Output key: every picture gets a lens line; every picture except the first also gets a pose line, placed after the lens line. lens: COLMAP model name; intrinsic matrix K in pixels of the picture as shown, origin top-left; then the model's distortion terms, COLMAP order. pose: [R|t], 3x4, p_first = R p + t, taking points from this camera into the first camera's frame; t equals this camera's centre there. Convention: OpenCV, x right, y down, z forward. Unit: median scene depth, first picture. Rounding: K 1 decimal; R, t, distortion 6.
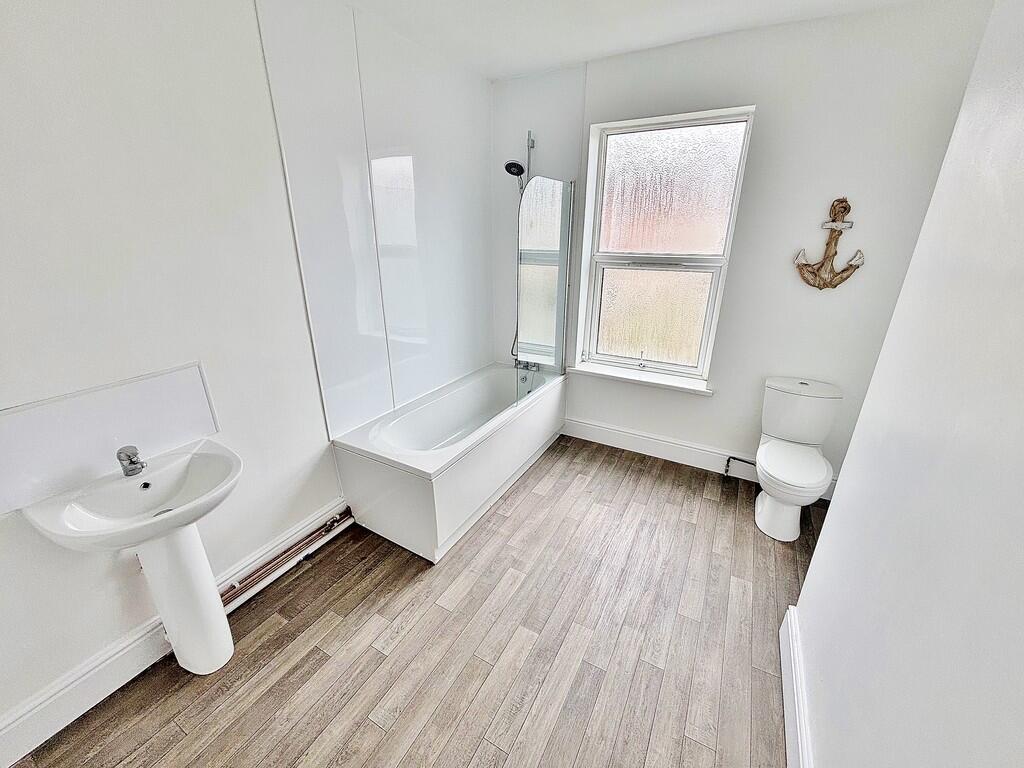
lens RADIAL K [[413.9, 0, 512.0], [0, 413.9, 384.0], [0, 0, 1]] dist [-0.001401, -0.000675]
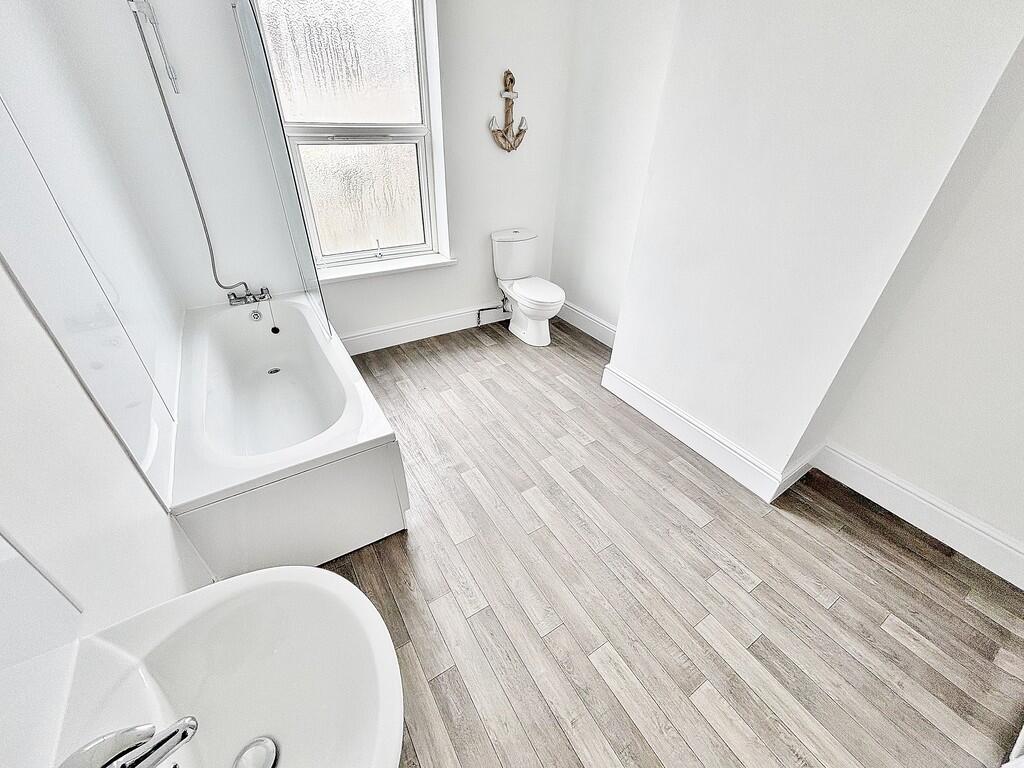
lens RADIAL K [[413.9, 0, 512.0], [0, 413.9, 384.0], [0, 0, 1]] dist [-0.001401, -0.000675]
pose [[0.467989, -0.473419, 0.746231, -0.509895], [0.282881, 0.880227, 0.381023, -0.078890], [-0.837236, 0.032780, 0.545858, 0.303912]]
